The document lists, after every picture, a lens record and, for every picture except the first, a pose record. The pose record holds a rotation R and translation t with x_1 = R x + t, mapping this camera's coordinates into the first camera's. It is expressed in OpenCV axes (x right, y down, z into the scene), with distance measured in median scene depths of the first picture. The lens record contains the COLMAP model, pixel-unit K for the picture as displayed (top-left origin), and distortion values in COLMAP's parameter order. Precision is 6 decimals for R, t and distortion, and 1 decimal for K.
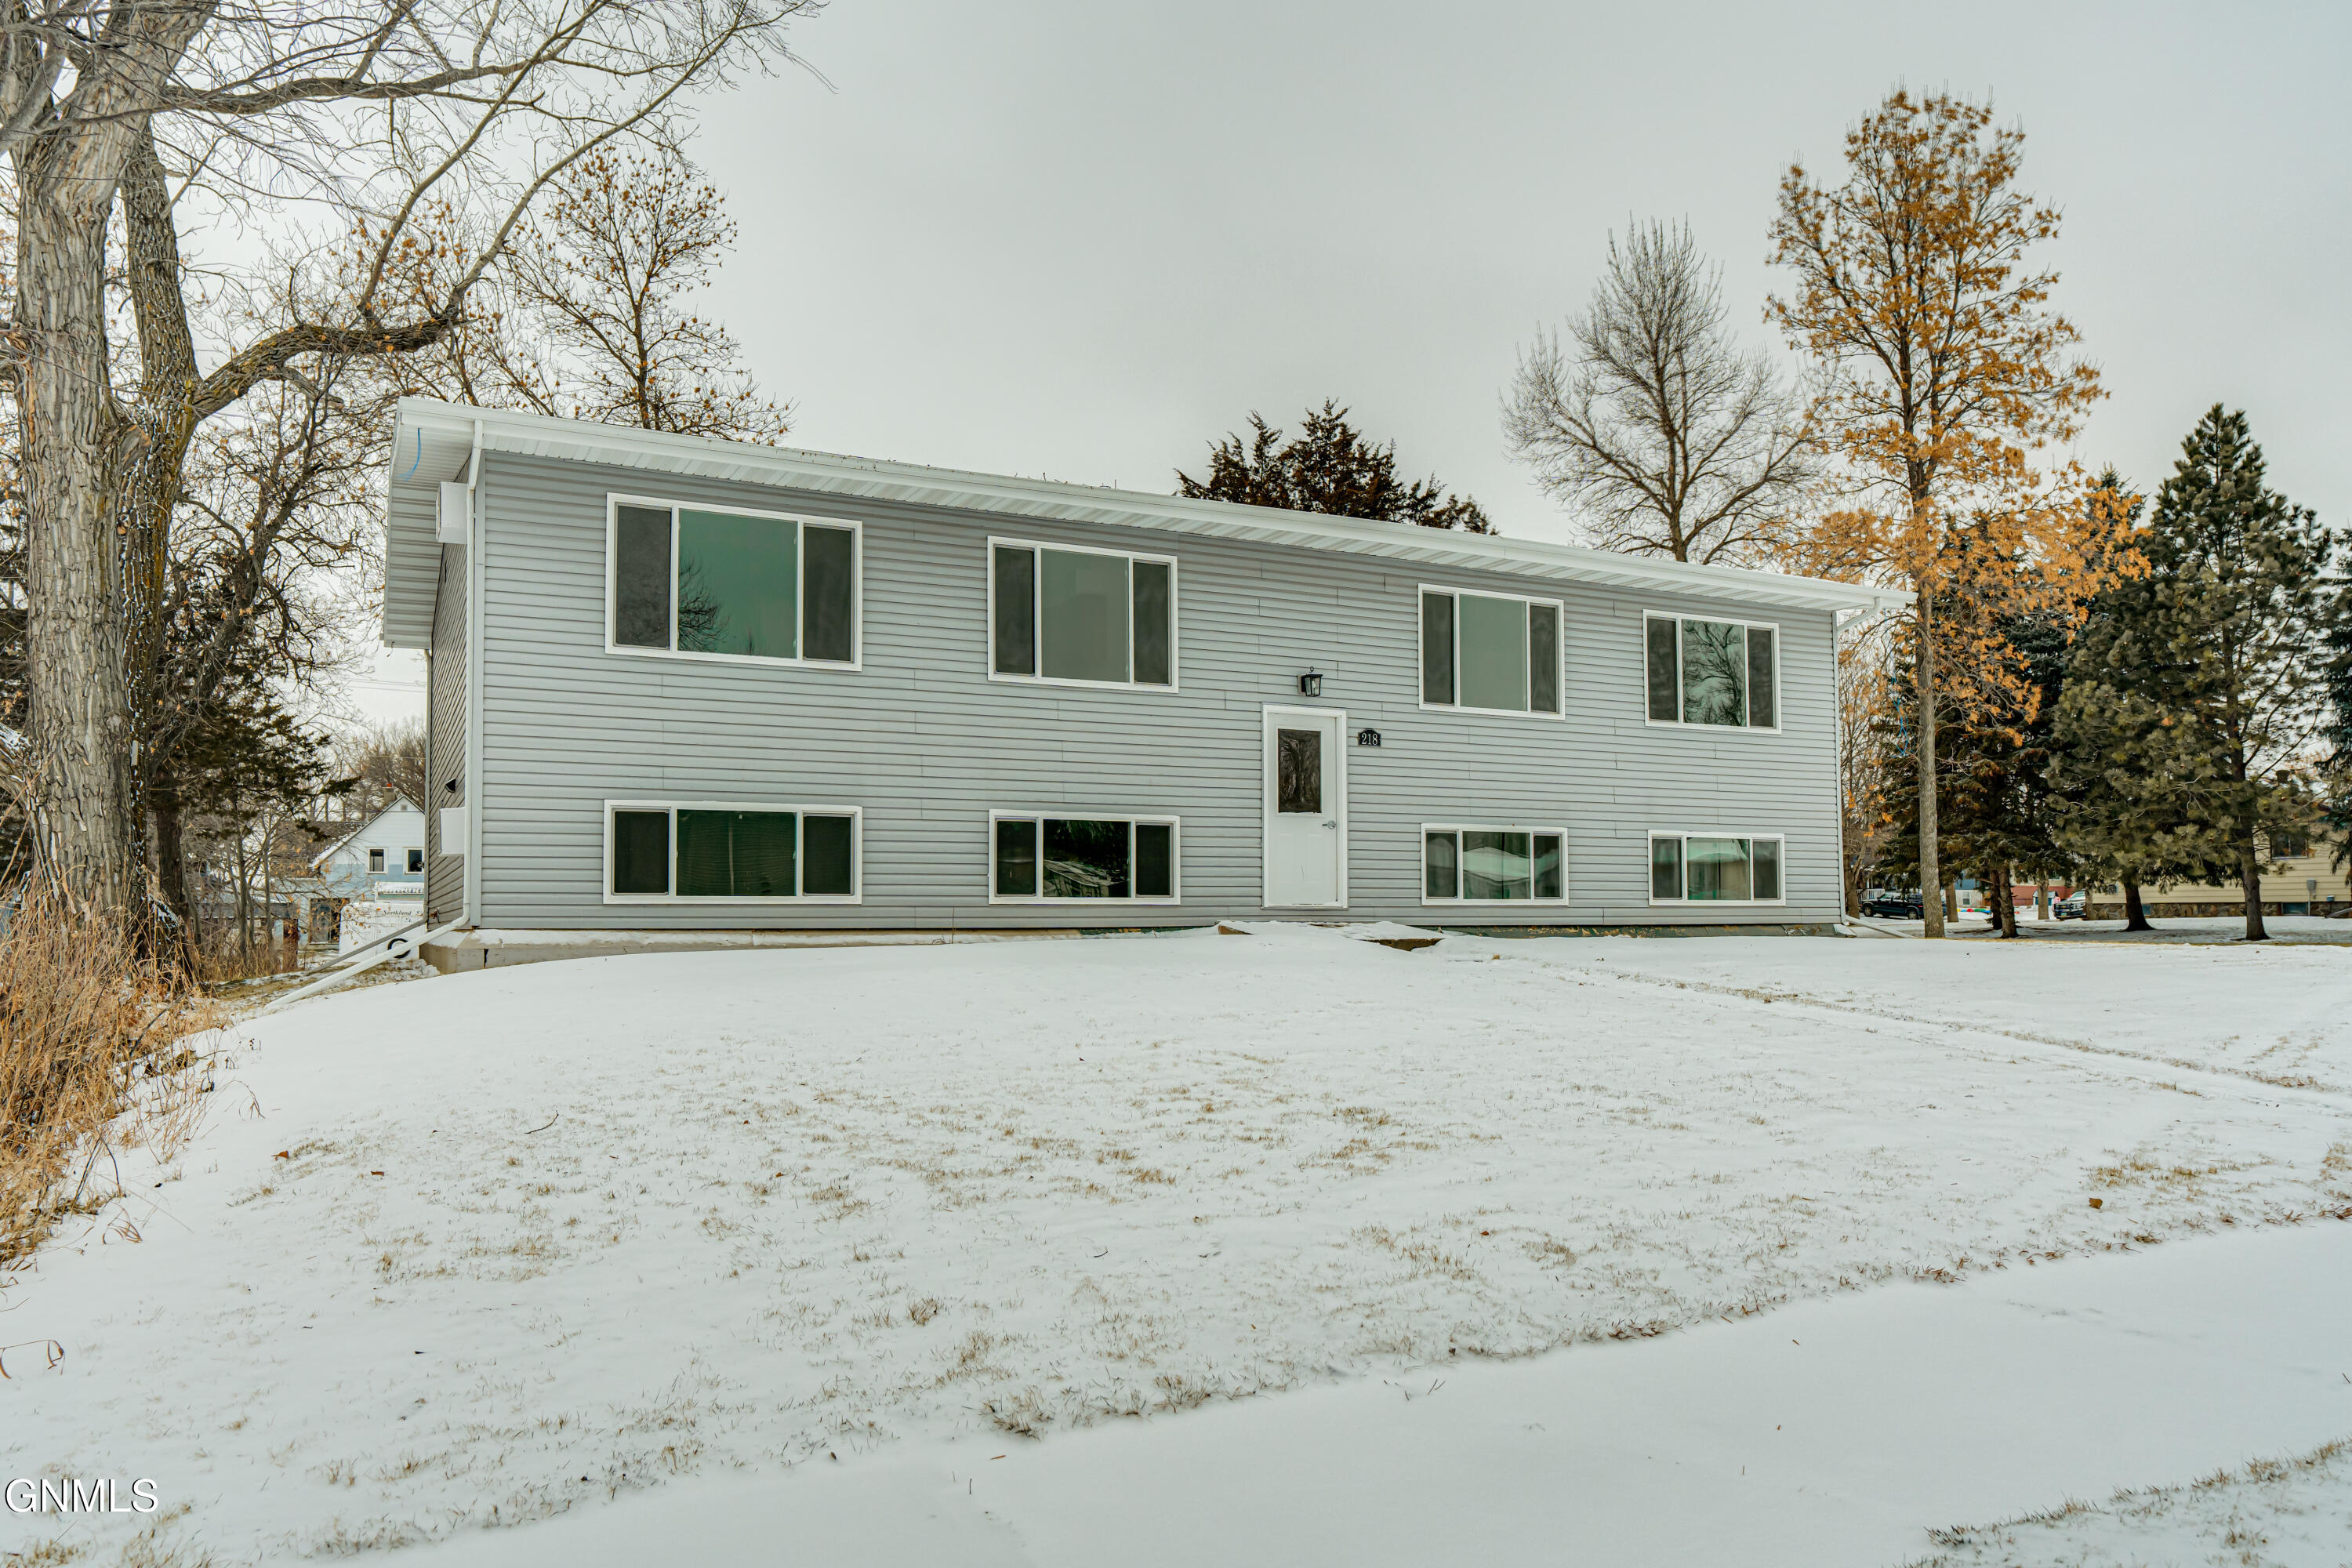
lens RADIAL K [[1792.7, 0, 1183.3], [0, 1792.7, 786.4], [0, 0, 1]] dist [-0.008626, 0.002268]
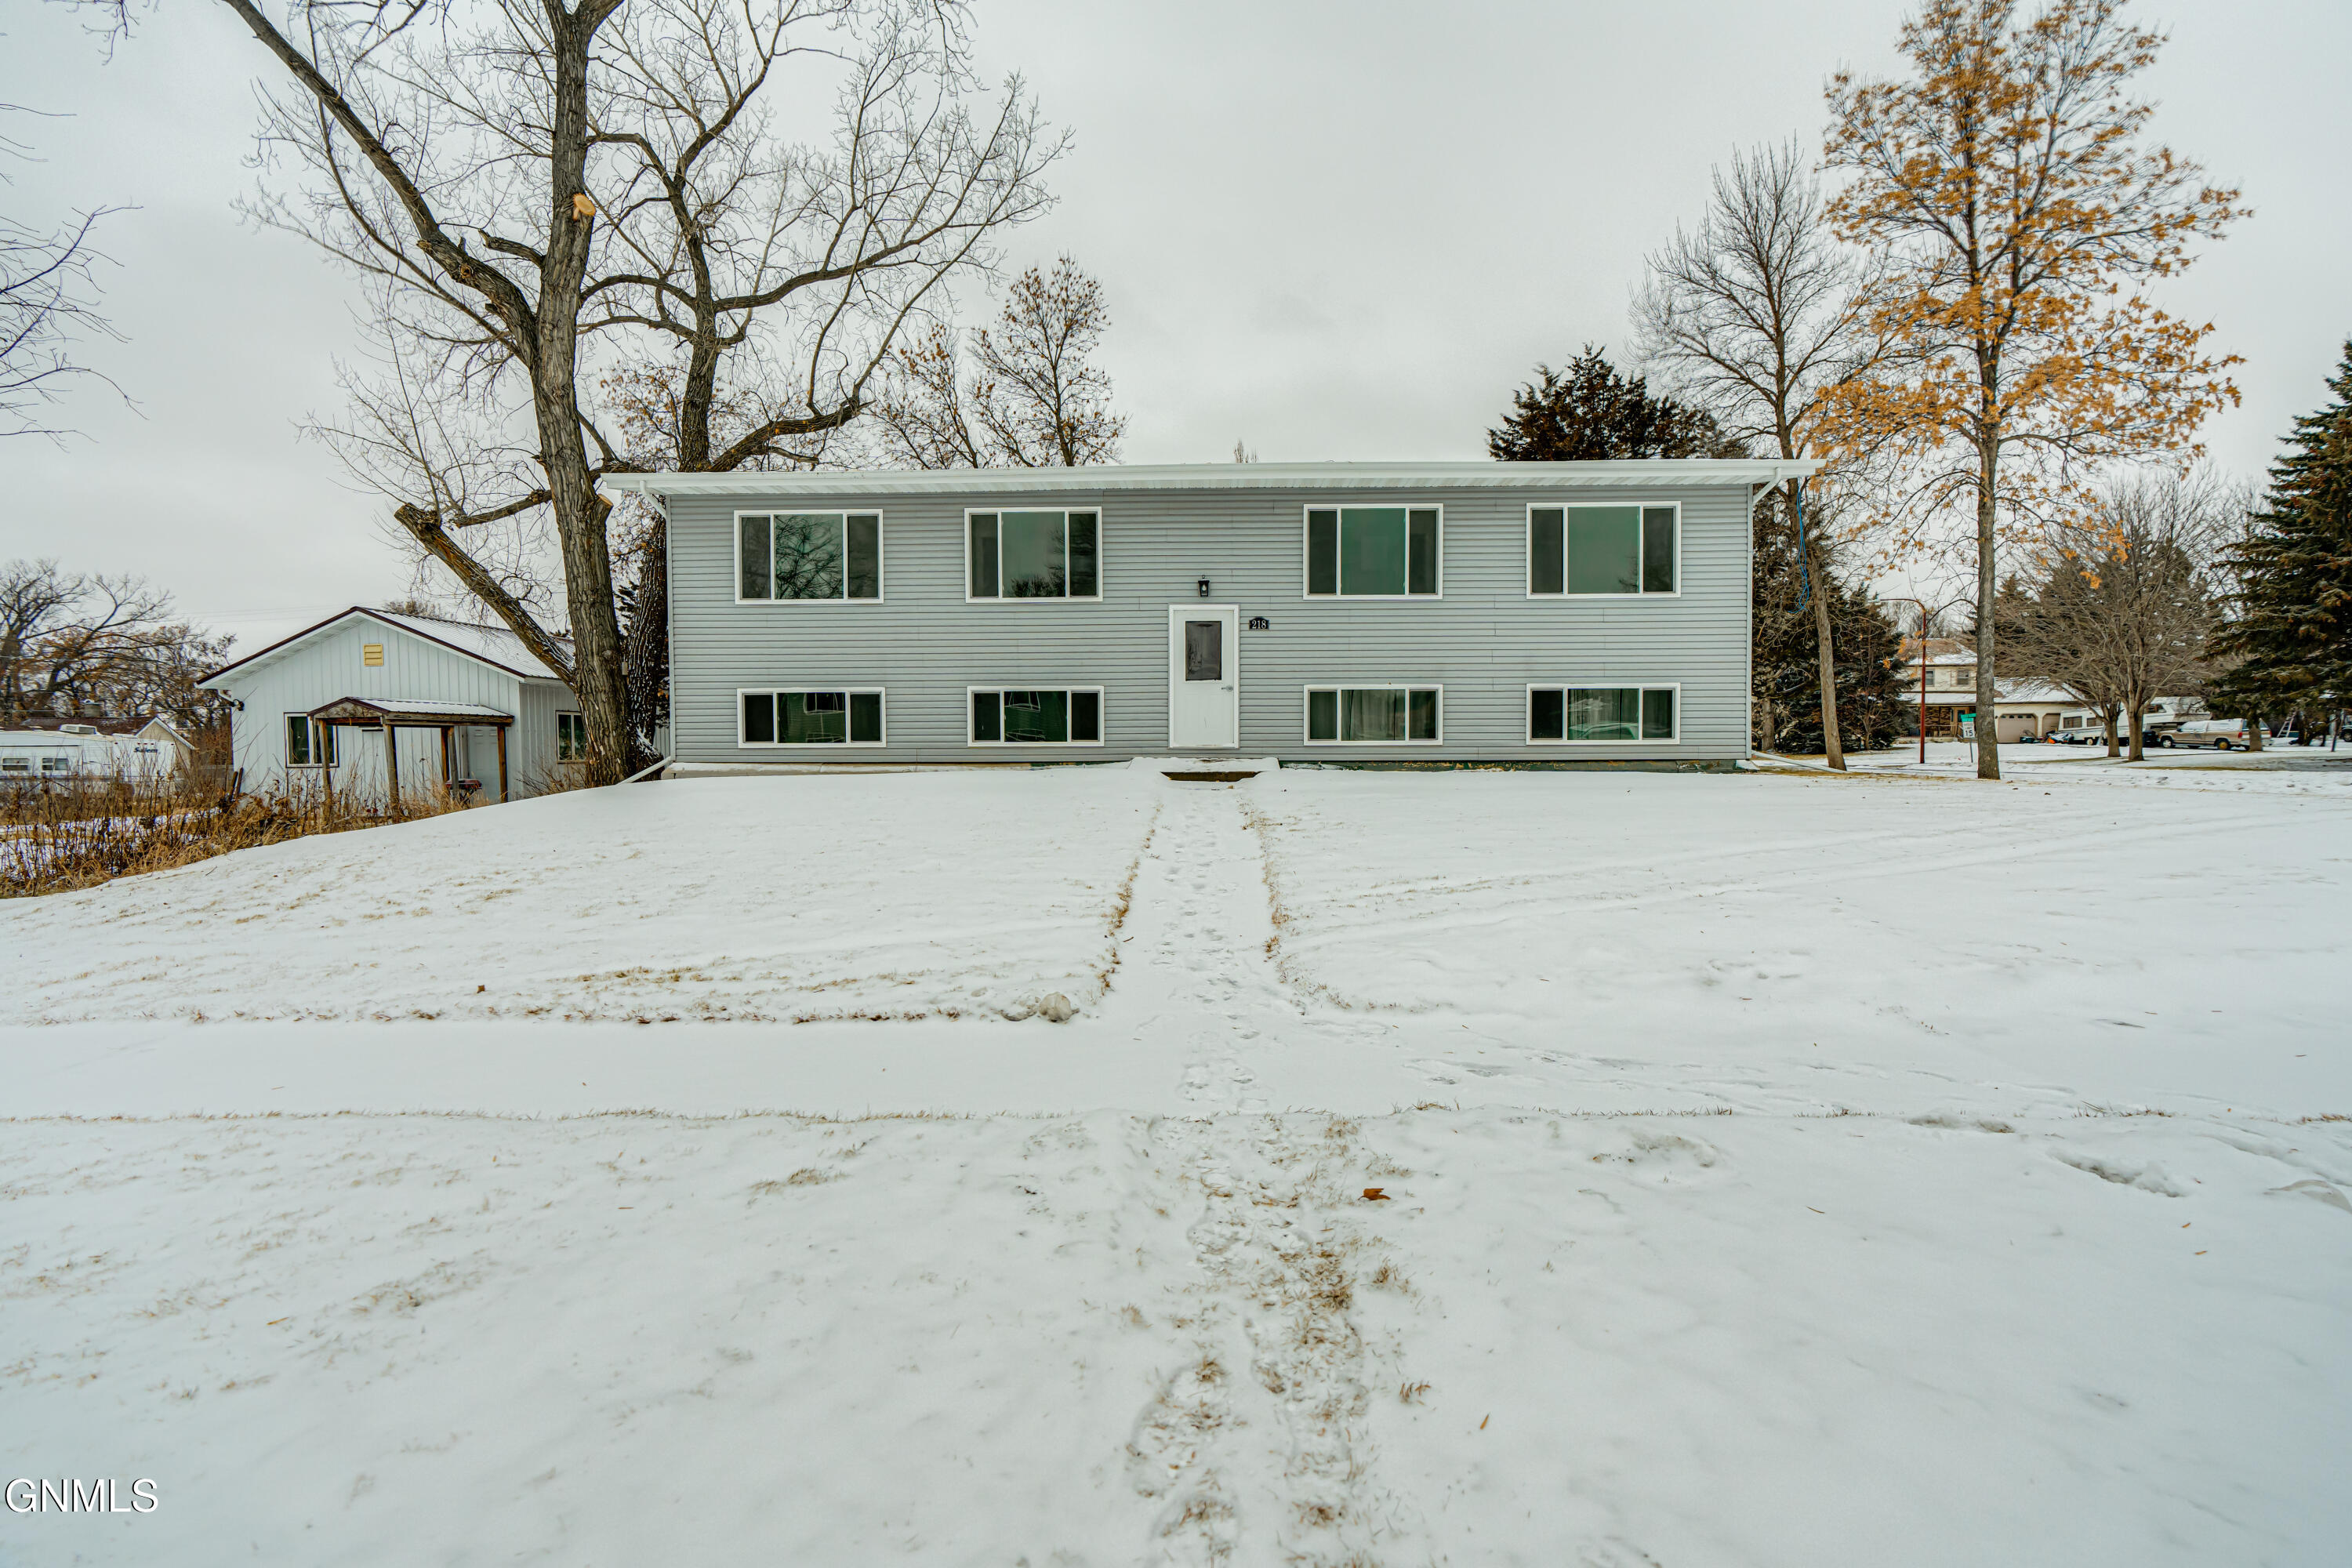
lens RADIAL K [[1068.8, 0, 1162.8], [0, 1068.8, 782.0], [0, 0, 1]] dist [-0.004350, 0.001738]
pose [[0.852128, 0.011981, -0.523197, 0.479816], [0.039563, 0.995402, 0.087231, 0.019517], [0.521836, -0.095031, 0.847736, 0.263879]]
